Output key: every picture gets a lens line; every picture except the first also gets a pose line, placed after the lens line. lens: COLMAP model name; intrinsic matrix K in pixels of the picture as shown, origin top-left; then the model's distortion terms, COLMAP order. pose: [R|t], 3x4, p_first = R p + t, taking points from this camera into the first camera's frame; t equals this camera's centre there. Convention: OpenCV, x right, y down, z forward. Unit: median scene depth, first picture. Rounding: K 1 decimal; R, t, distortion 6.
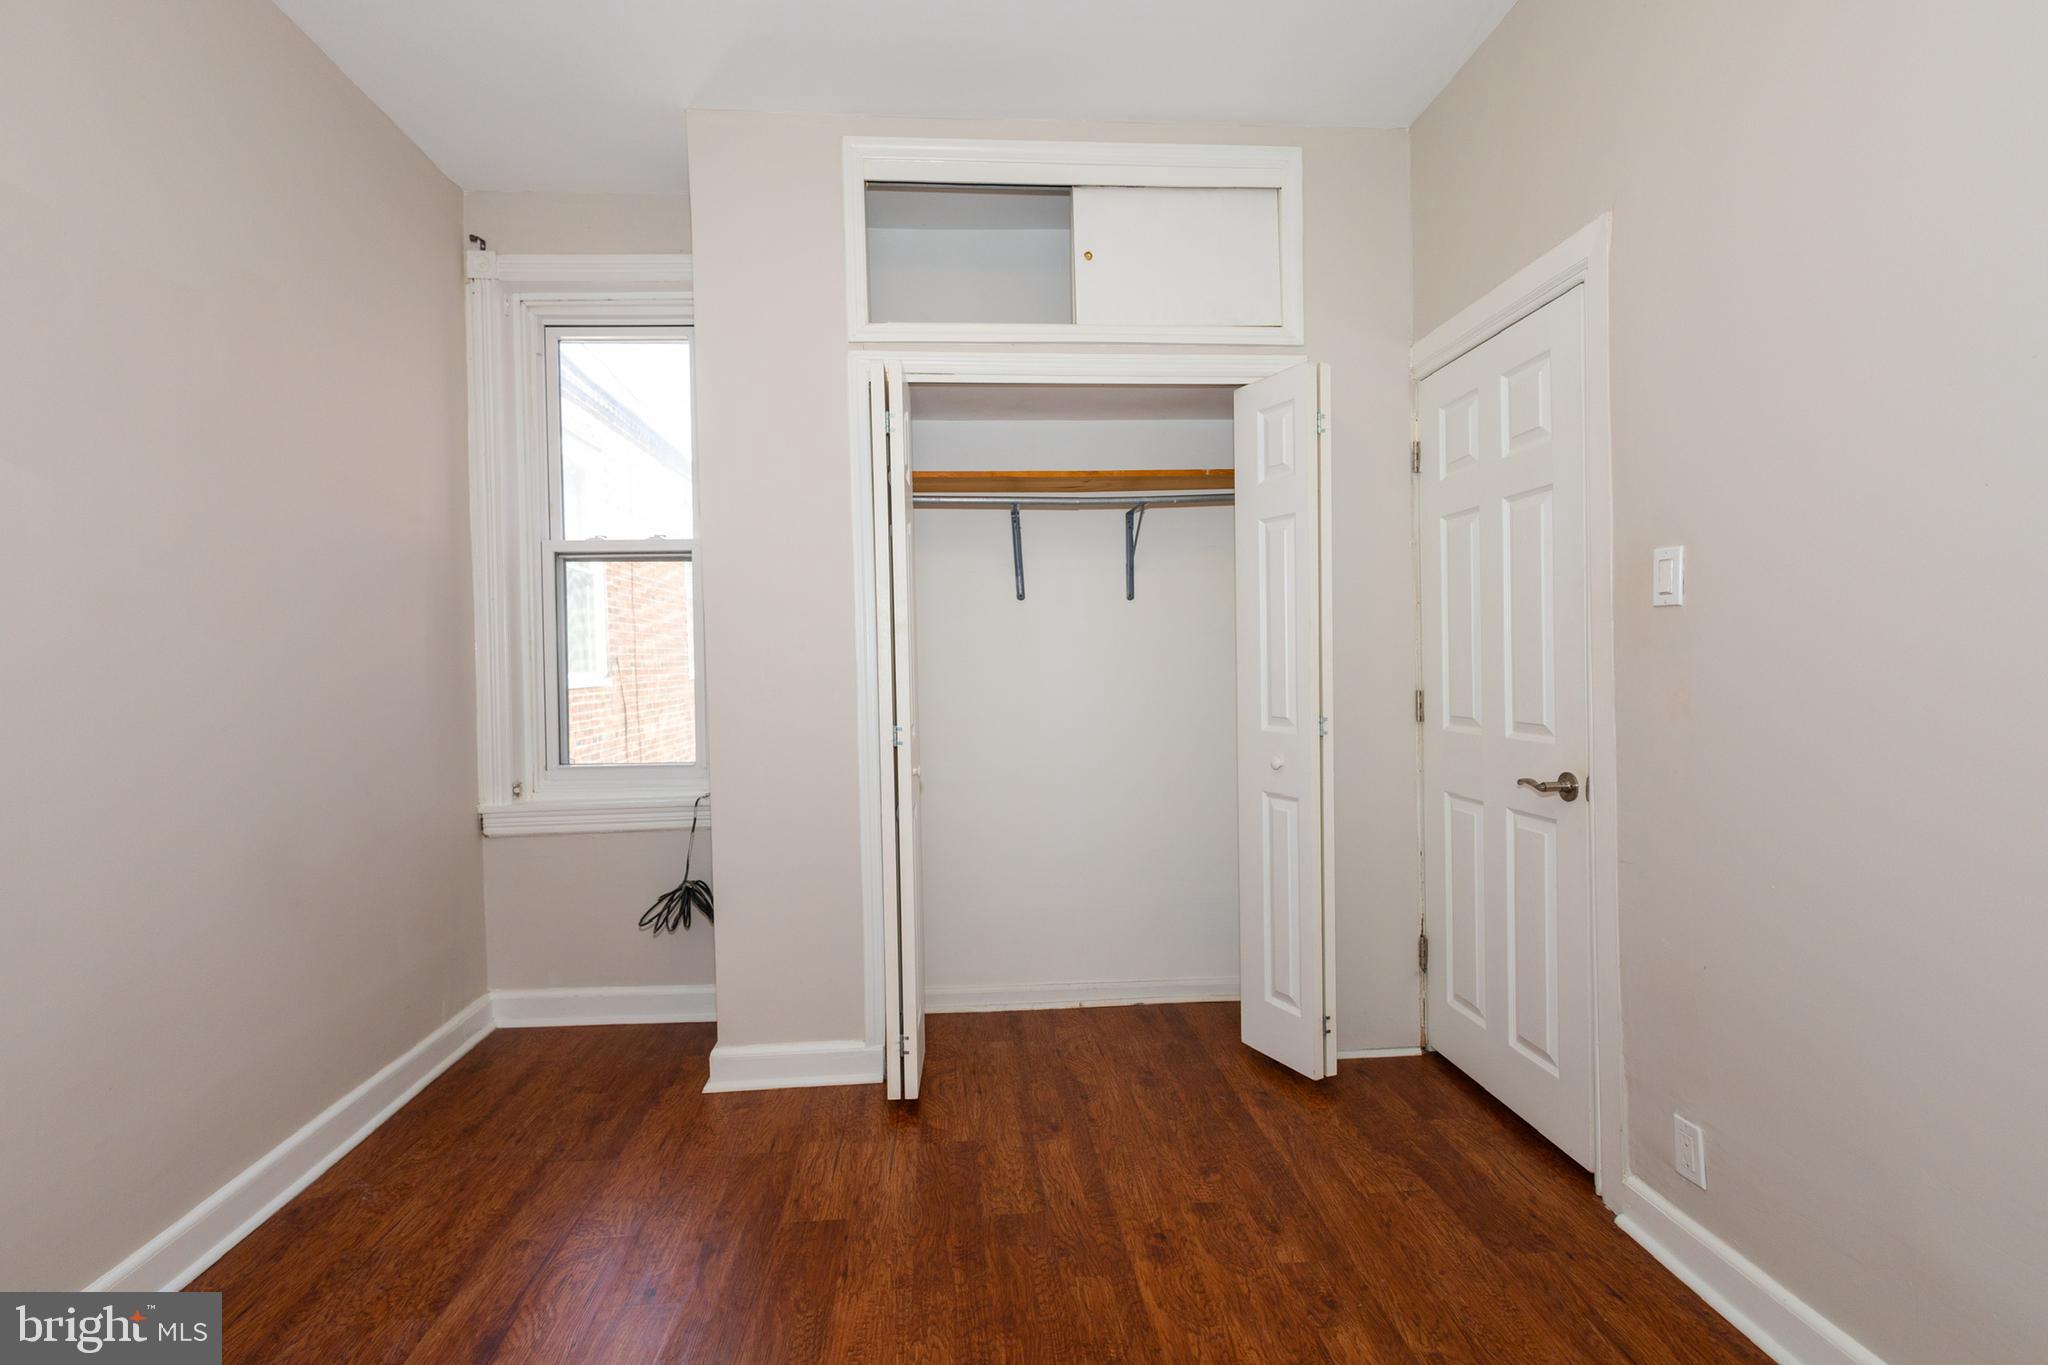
lens RADIAL K [[936.7, 0, 1012.7], [0, 936.7, 679.5], [0, 0, 1]] dist [0.014848, -0.004767]
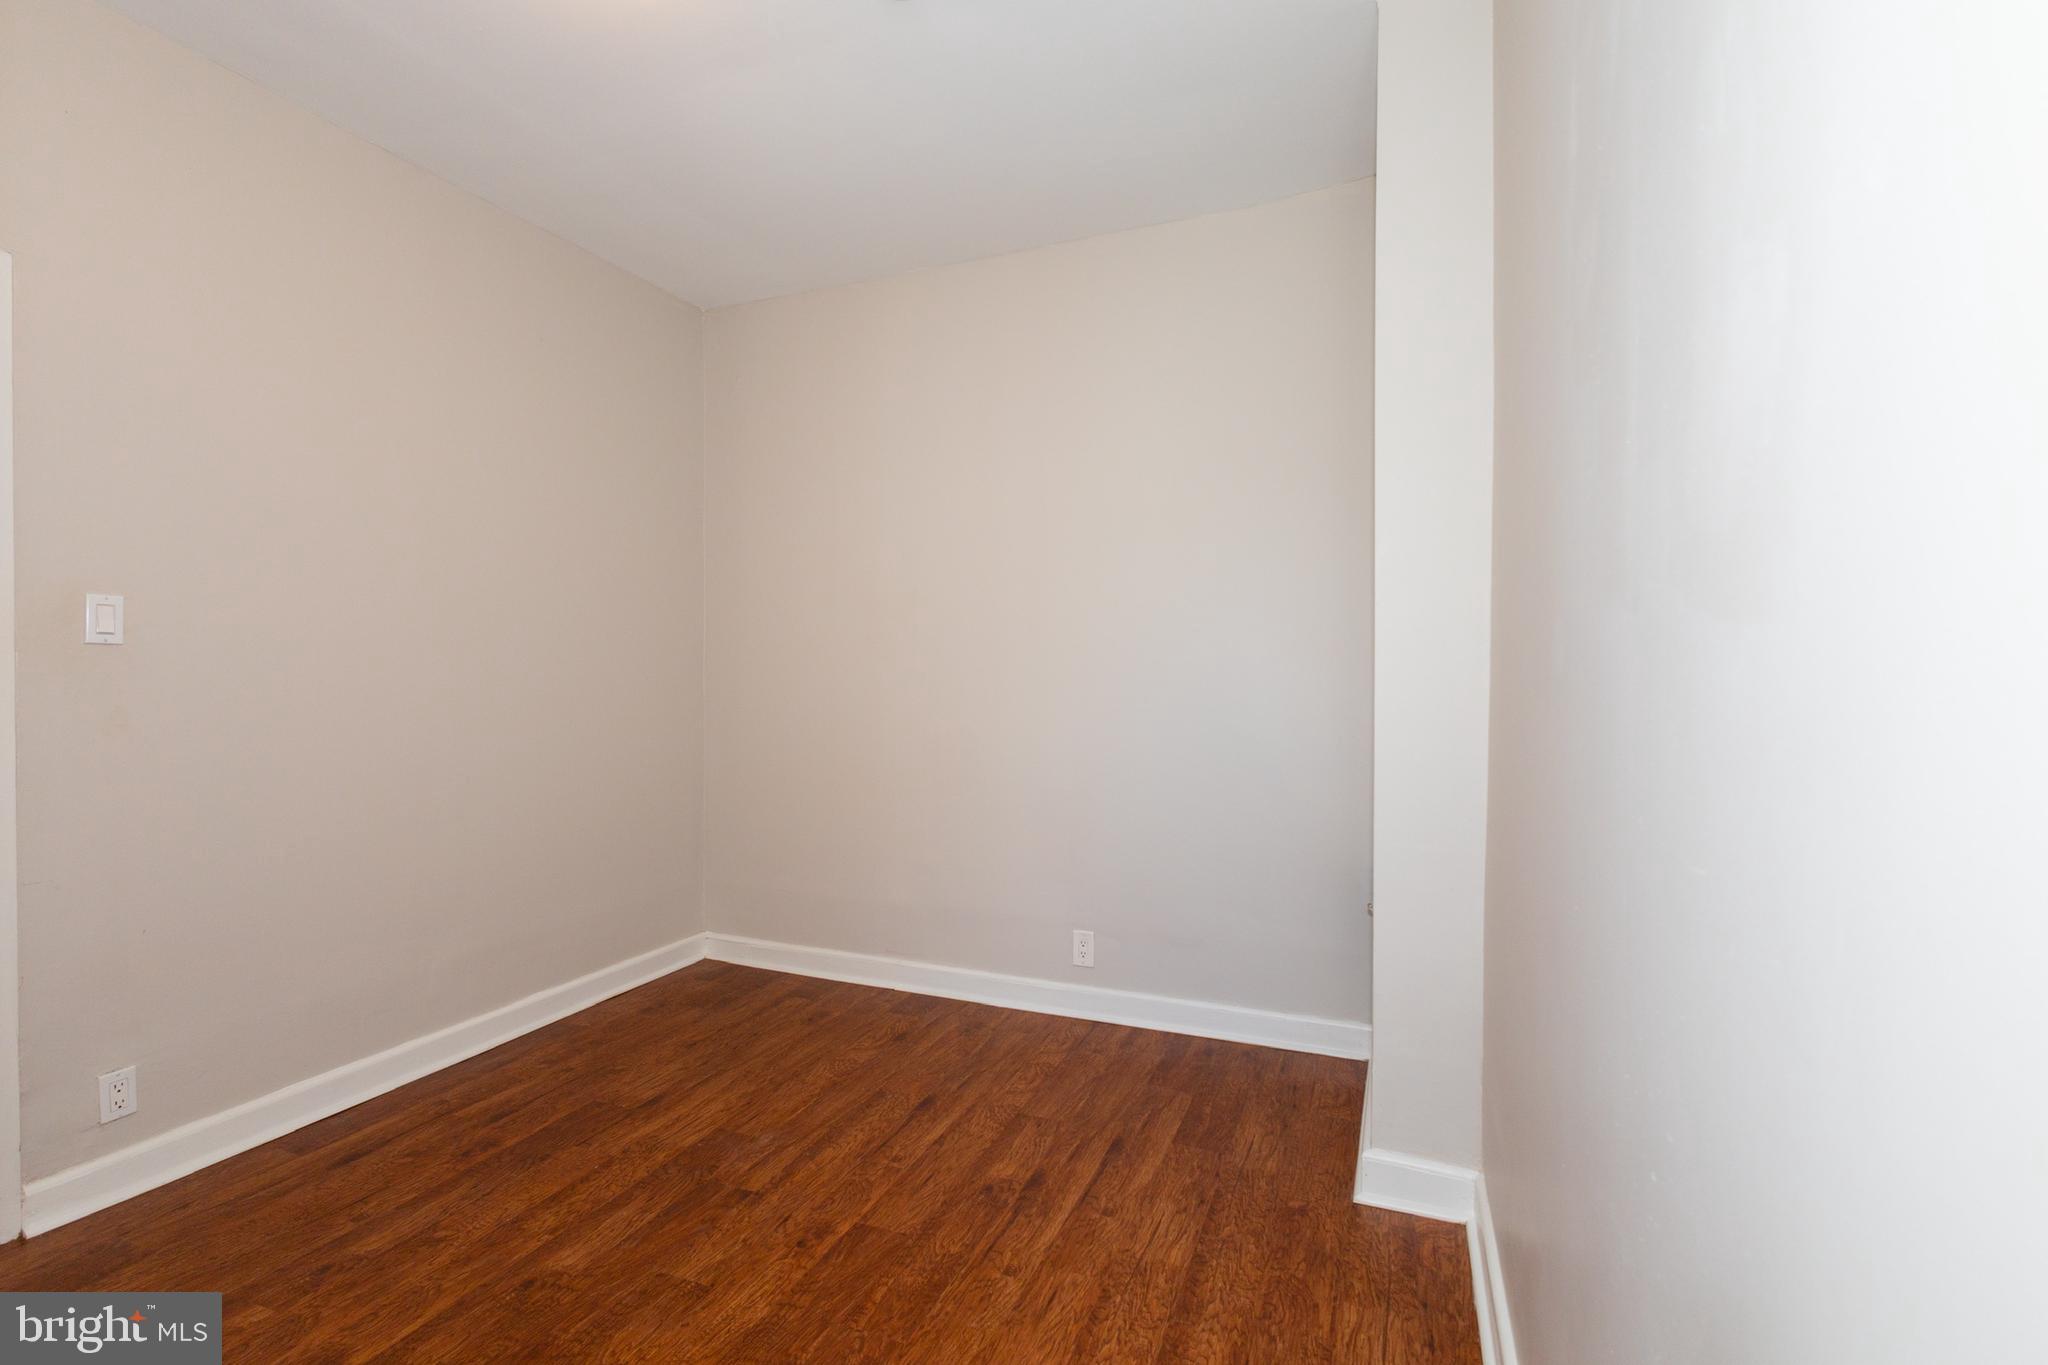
lens RADIAL K [[936.7, 0, 1012.7], [0, 936.7, 679.5], [0, 0, 1]] dist [0.014848, -0.004767]
pose [[-0.892202, 0.010414, 0.451516, -0.620458], [0.022214, 0.999536, 0.020841, -0.023706], [-0.451090, 0.028625, -0.892019, 1.119616]]
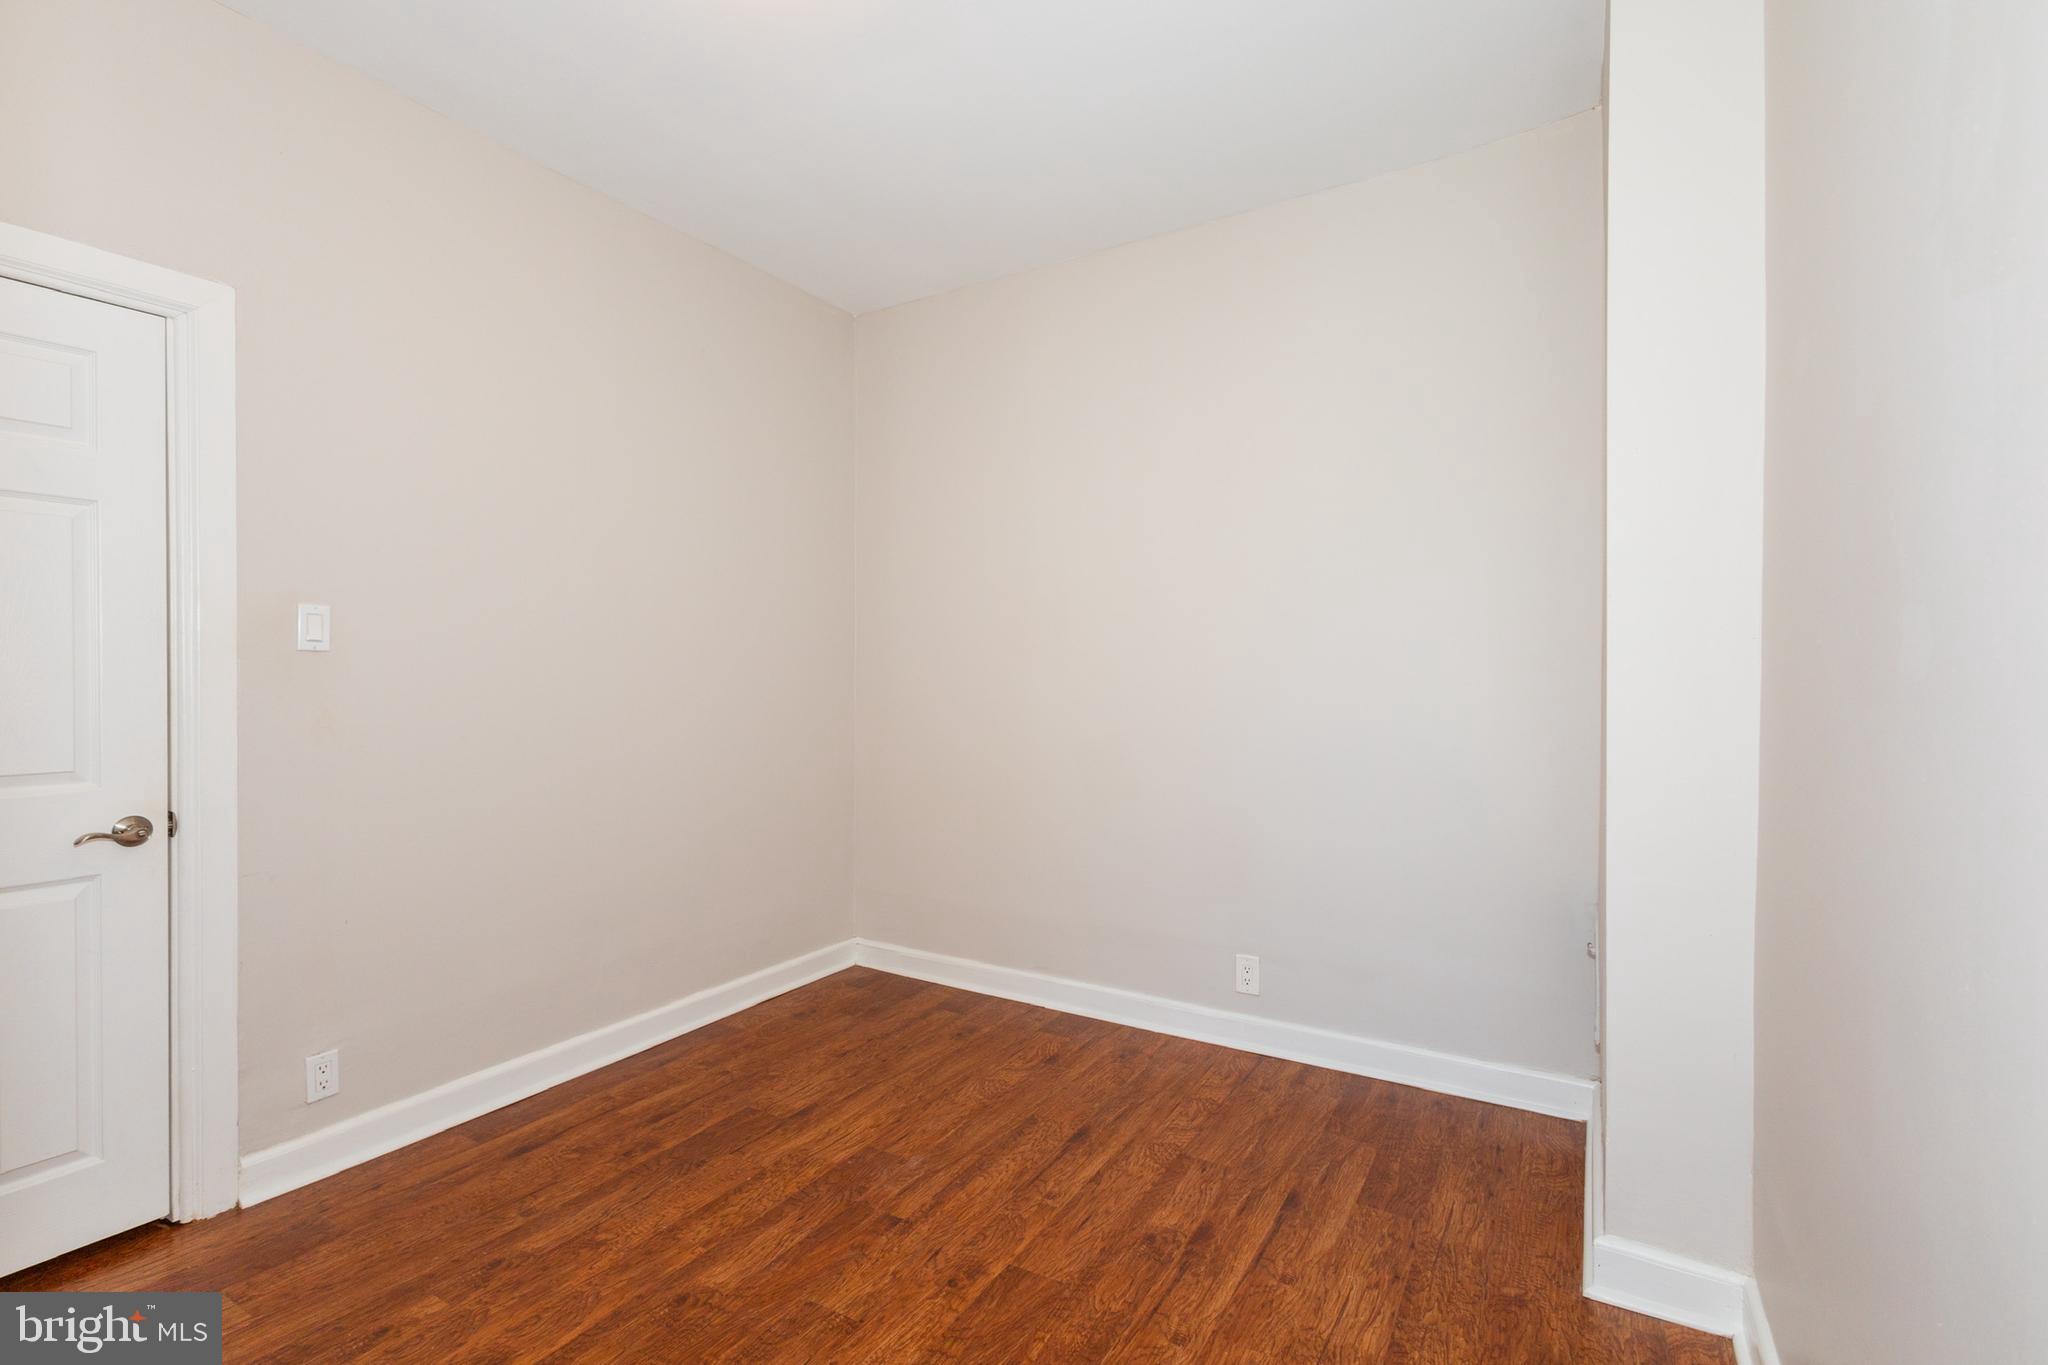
lens RADIAL K [[936.7, 0, 1012.7], [0, 936.7, 679.5], [0, 0, 1]] dist [0.014848, -0.004767]
pose [[-0.813202, 0.013101, 0.581834, -0.578616], [0.024224, 0.999642, 0.011349, -0.022817], [-0.581477, 0.023323, -0.813228, 1.074927]]
